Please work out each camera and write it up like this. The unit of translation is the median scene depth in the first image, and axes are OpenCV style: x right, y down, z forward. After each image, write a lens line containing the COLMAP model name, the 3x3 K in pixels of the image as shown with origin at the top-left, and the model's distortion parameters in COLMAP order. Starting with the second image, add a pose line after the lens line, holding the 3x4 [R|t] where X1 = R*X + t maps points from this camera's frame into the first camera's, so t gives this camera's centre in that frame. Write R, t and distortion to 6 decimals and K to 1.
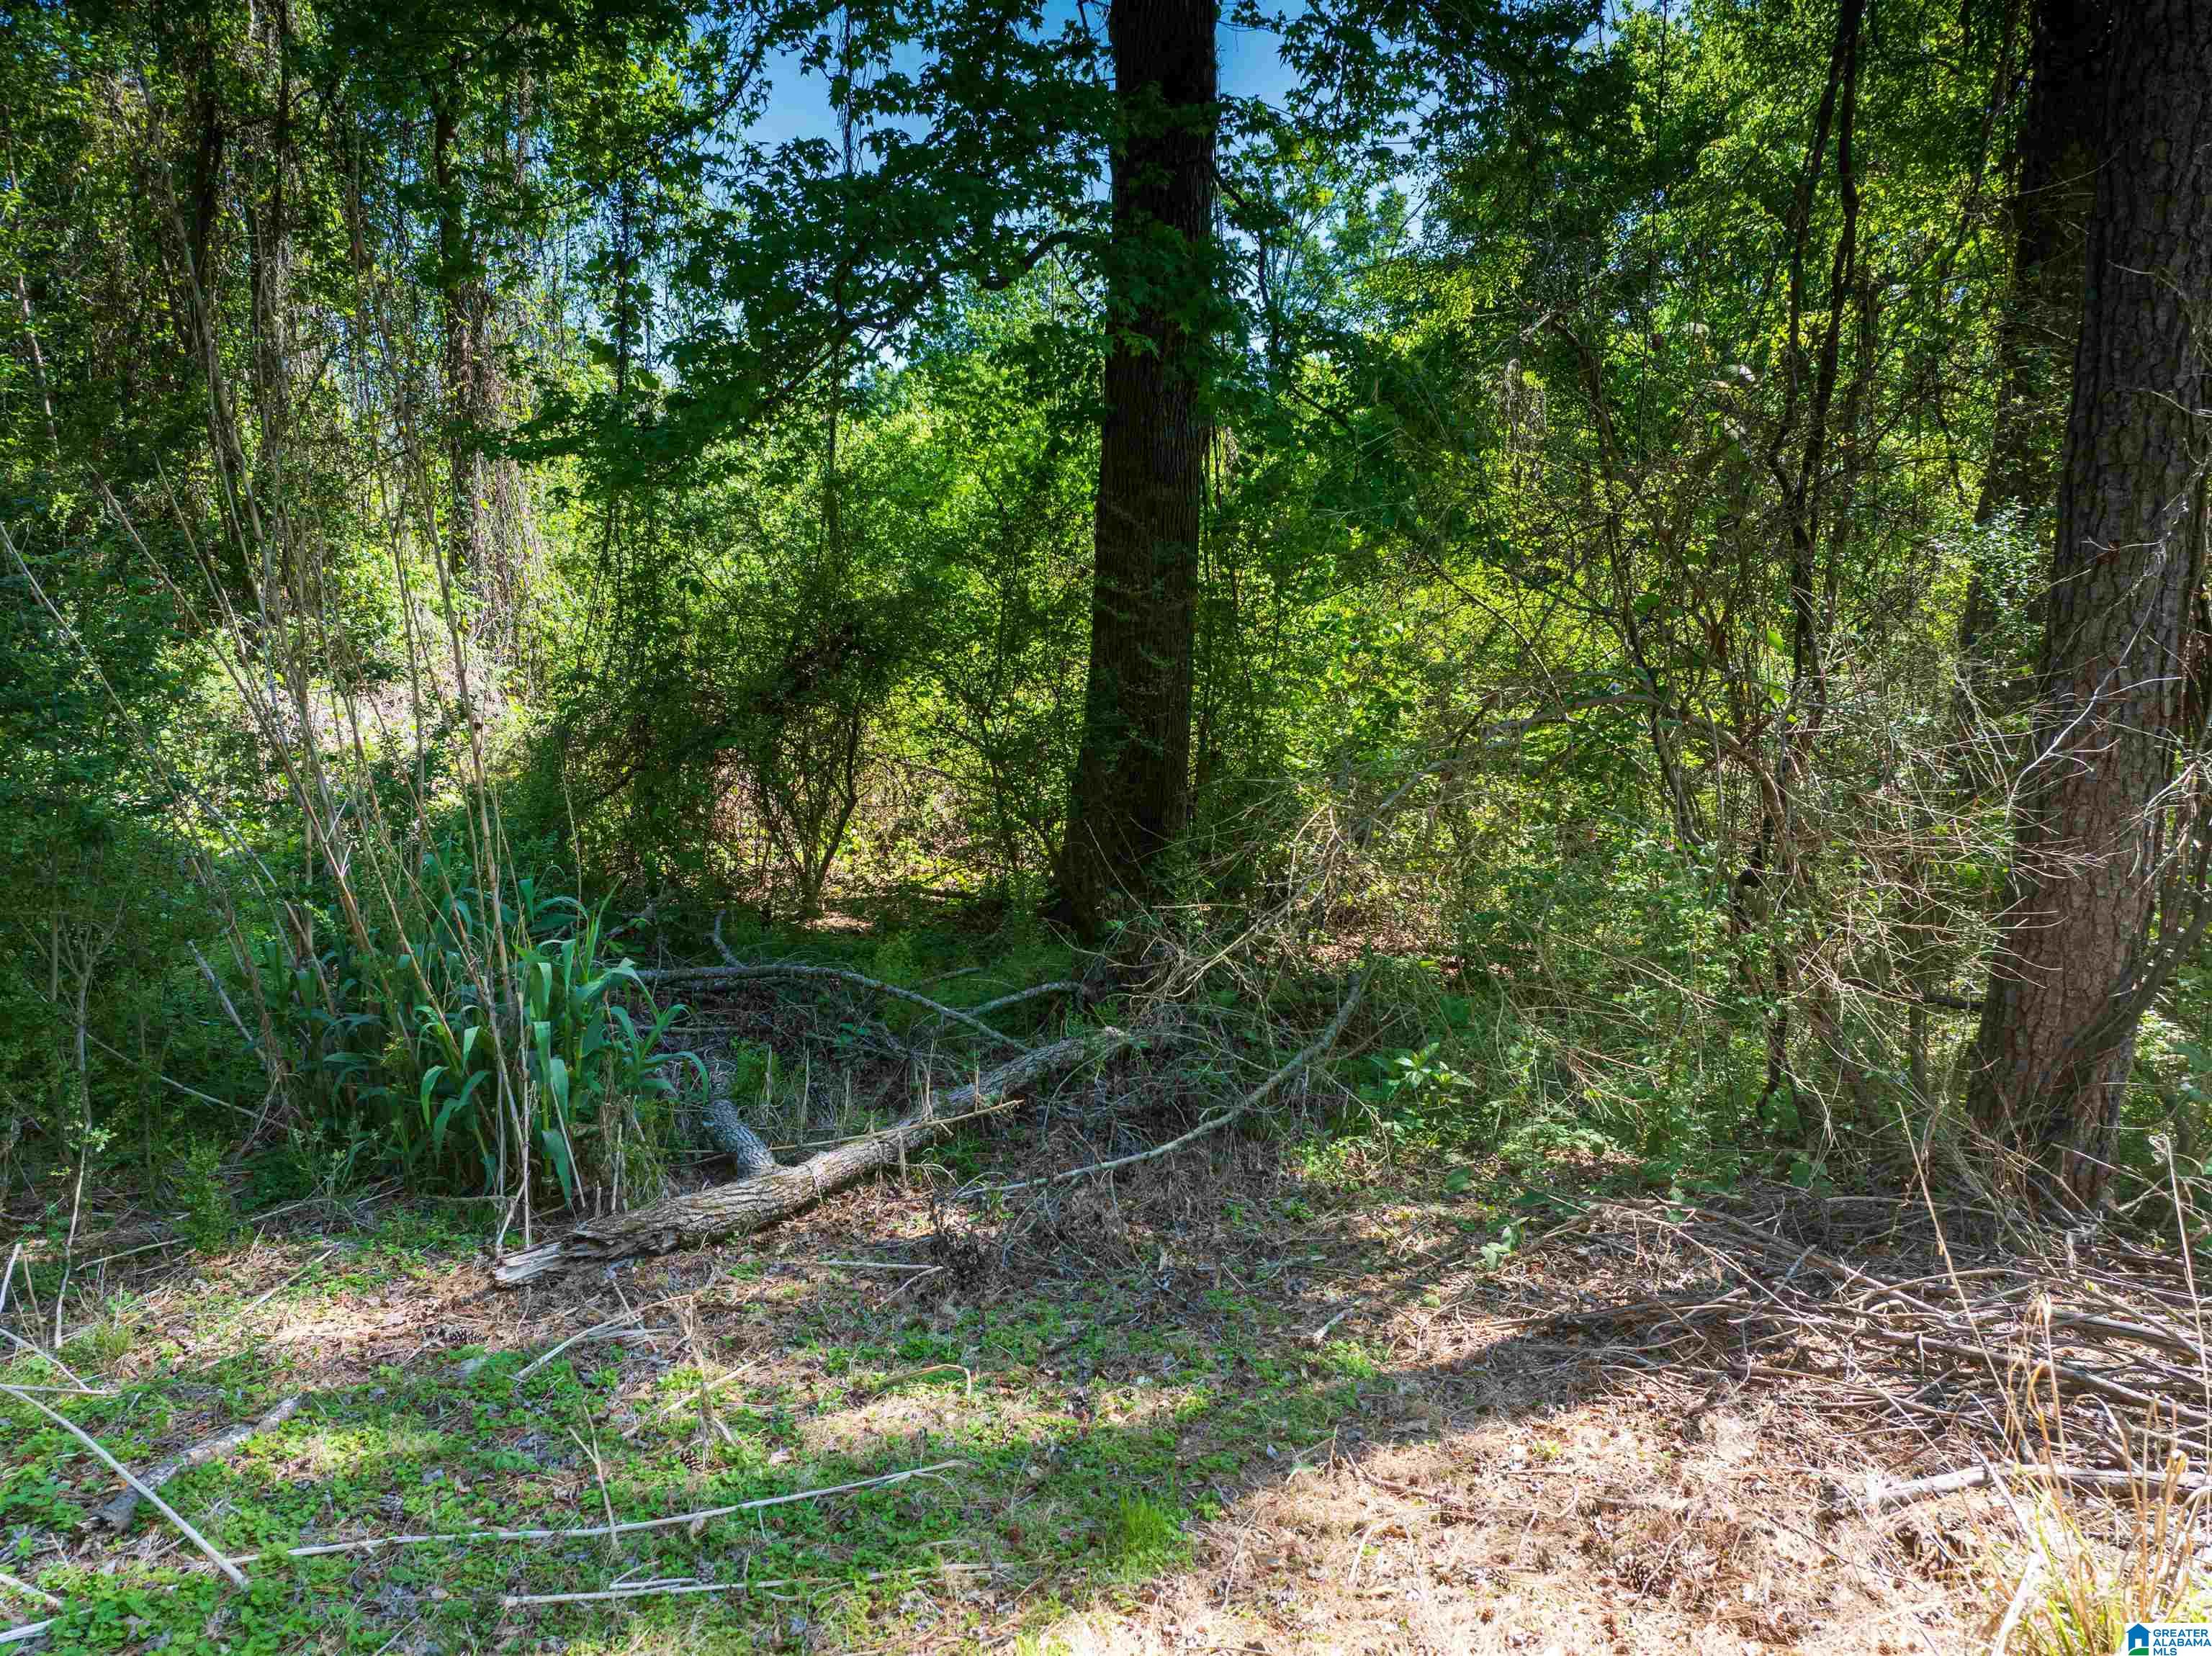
lens RADIAL K [[1561.9, 0, 1107.8], [0, 1561.9, 833.3], [0, 0, 1]] dist [-0.051226, 0.021763]
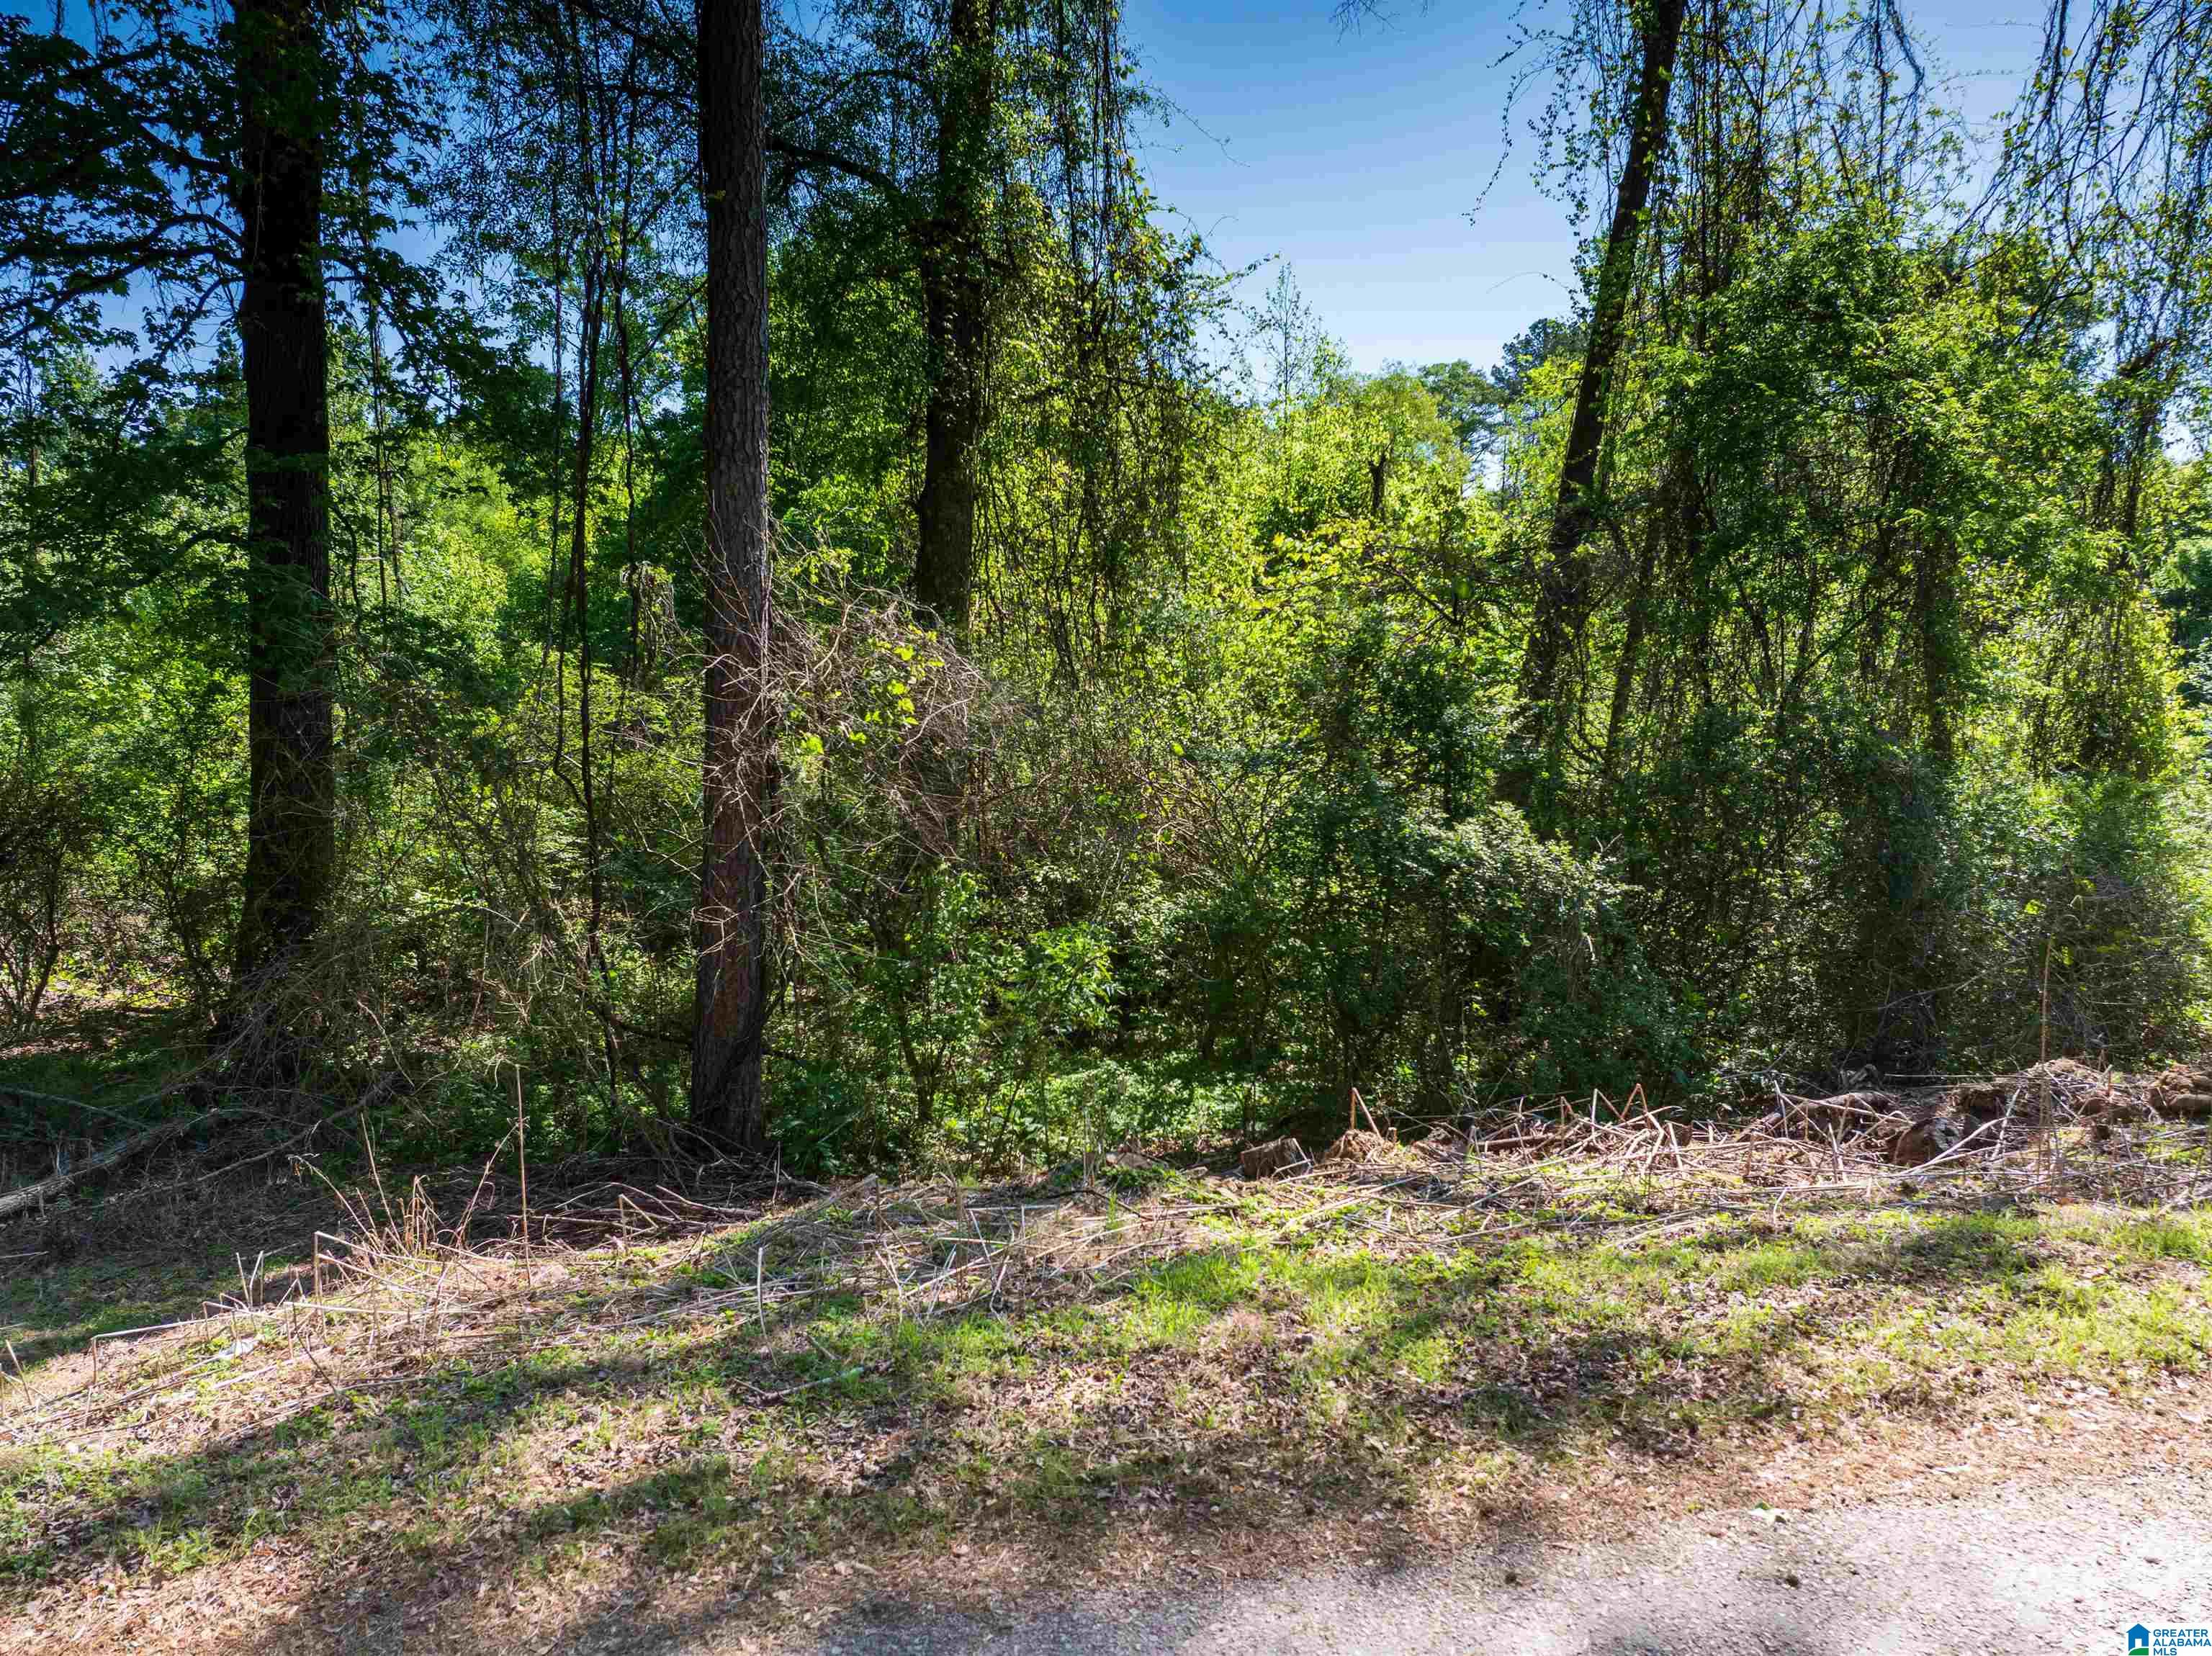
lens RADIAL K [[1561.9, 0, 1113.1], [0, 1561.9, 830.6], [0, 0, 1]] dist [-0.051226, 0.021763]
pose [[0.923496, -0.042015, 0.381301, 0.167423], [0.050062, 0.998683, -0.011203, -0.063138], [-0.380328, 0.029435, 0.924383, -0.504521]]
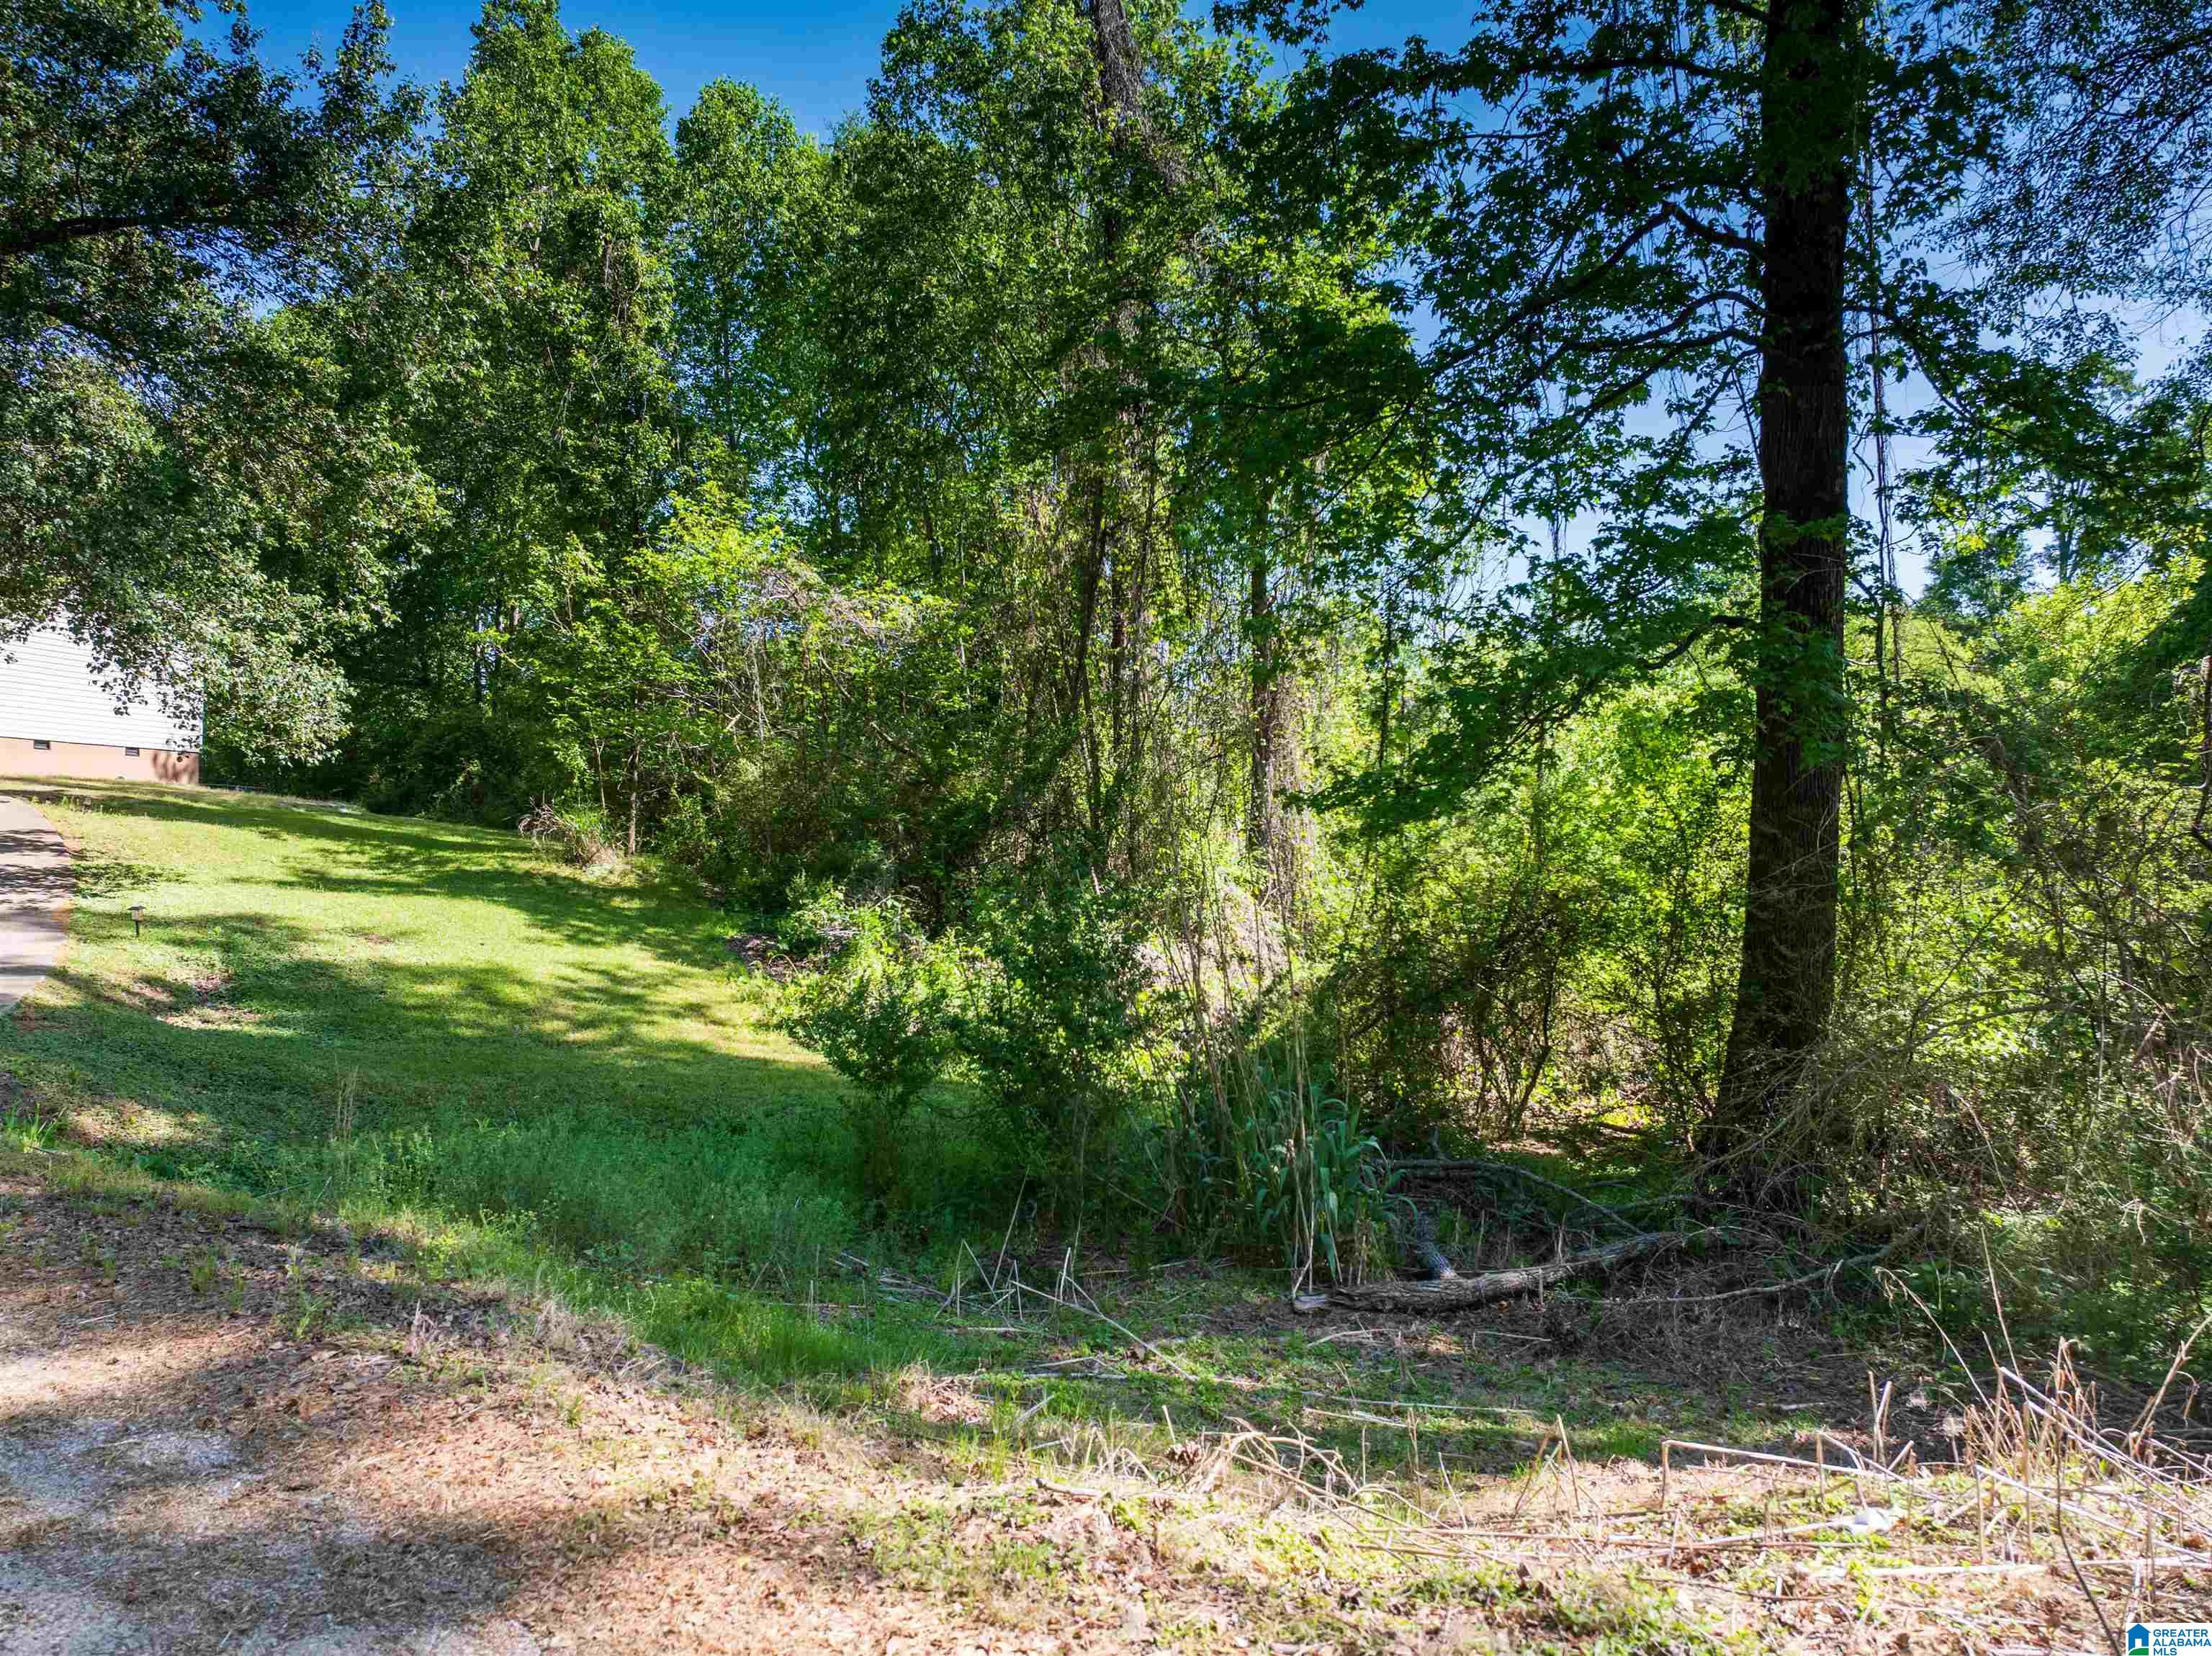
lens RADIAL K [[1561.9, 0, 1106.2], [0, 1561.9, 824.8], [0, 0, 1]] dist [-0.051226, 0.021763]
pose [[0.892172, -0.003017, -0.451686, 0.092027], [-0.064956, 0.988727, -0.134906, -0.008193], [0.447001, 0.149699, 0.881919, -0.318082]]
